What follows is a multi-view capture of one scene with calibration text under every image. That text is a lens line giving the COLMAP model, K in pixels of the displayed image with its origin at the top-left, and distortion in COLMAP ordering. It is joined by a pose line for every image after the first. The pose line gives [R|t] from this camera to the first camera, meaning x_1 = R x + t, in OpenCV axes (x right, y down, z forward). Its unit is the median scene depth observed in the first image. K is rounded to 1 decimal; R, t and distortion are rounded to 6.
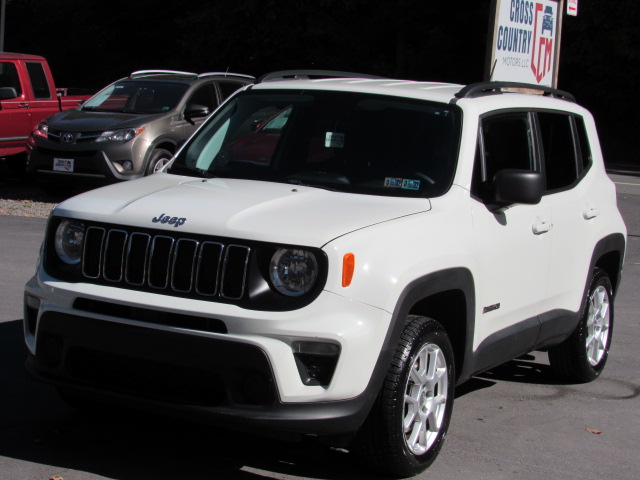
lens RADIAL K [[1386.1, 0, 320.0], [0, 1386.1, 240.0], [0, 0, 1]] dist [-0.097746, -0.454027]
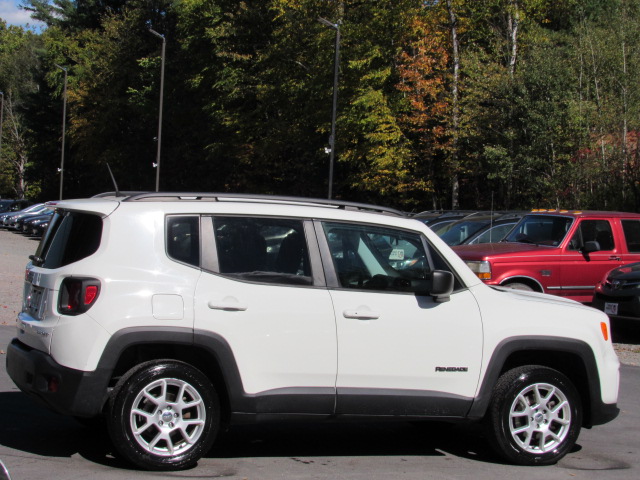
lens RADIAL K [[1422.4, 0, 263.6], [0, 1422.4, 239.4], [0, 0, 1]] dist [-0.014539, -0.106384]
pose [[0.732464, -0.010867, -0.680719, 1.136169], [-0.078842, 0.991791, -0.100668, 0.071782], [0.676225, 0.127405, 0.725595, -0.024210]]
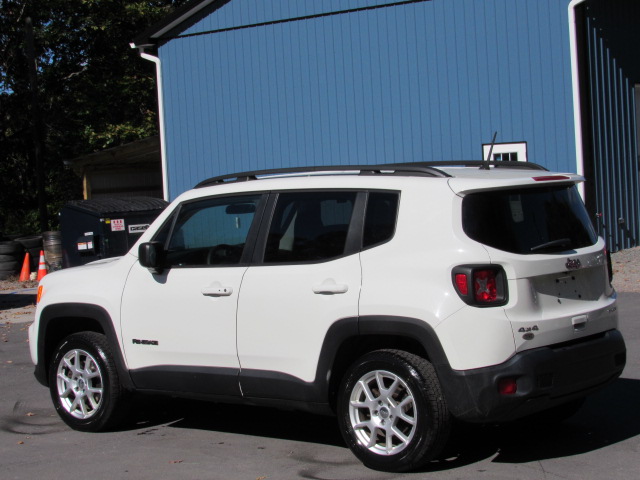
lens RADIAL K [[1386.1, 0, 320.0], [0, 1386.1, 240.0], [0, 0, 1]] dist [-0.097746, -0.454027]
pose [[-0.214571, -0.008039, -0.976675, 1.549038], [-0.070231, 0.997505, 0.007219, -0.080155], [0.974180, 0.070142, -0.214600, 1.577287]]
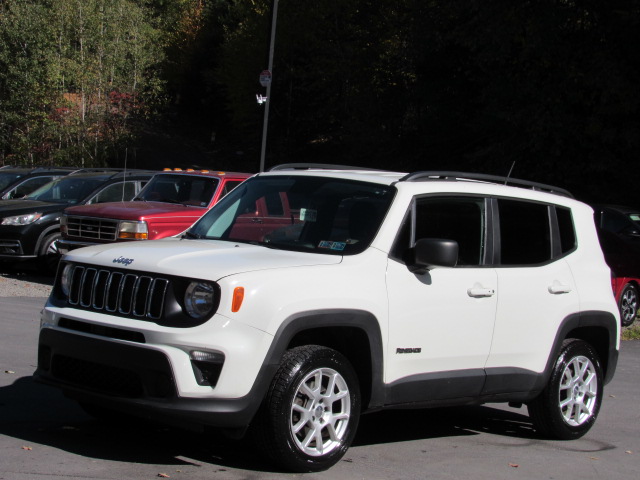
lens RADIAL K [[1386.1, 0, 320.0], [0, 1386.1, 240.0], [0, 0, 1]] dist [-0.097746, -0.454027]
pose [[0.966768, 0.020120, -0.254864, 0.387054], [-0.046428, 0.994139, -0.097635, 0.081426], [0.251406, 0.106223, 0.962035, -0.222152]]
